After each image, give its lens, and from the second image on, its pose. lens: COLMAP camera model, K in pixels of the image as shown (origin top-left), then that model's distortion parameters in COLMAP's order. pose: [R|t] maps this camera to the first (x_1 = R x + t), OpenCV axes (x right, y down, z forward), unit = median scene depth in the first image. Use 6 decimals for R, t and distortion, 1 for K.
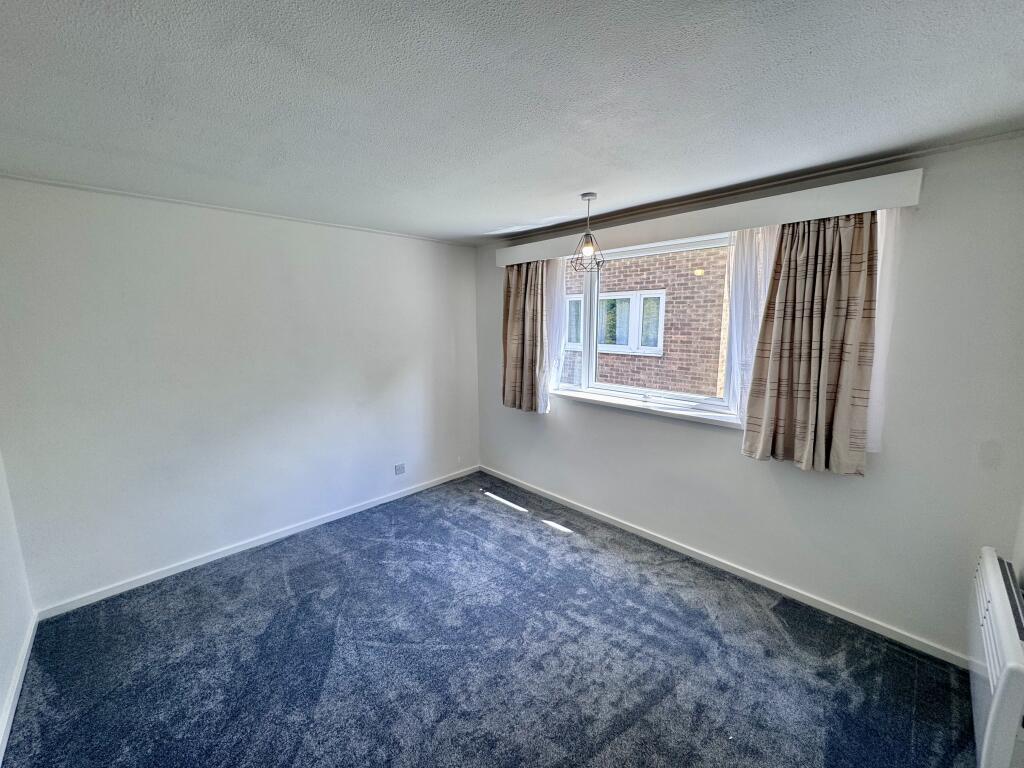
lens RADIAL K [[404.4, 0, 494.1], [0, 404.4, 377.9], [0, 0, 1]] dist [-0.001840, -0.000160]
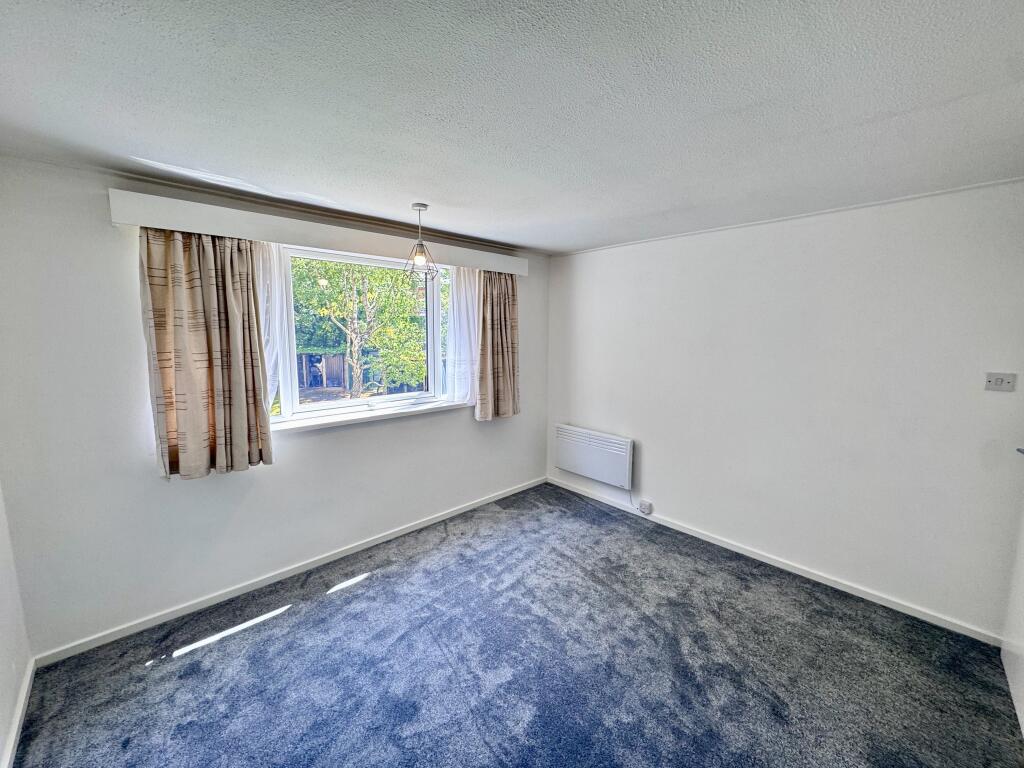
lens RADIAL K [[407.7, 0, 512.0], [0, 407.7, 384.0], [0, 0, 1]] dist [-0.002696, 0.000052]
pose [[-0.002332, -0.121319, 0.992611, -0.819828], [0.142890, 0.982387, 0.120405, -0.103322], [-0.989736, 0.142115, 0.015044, 0.819141]]
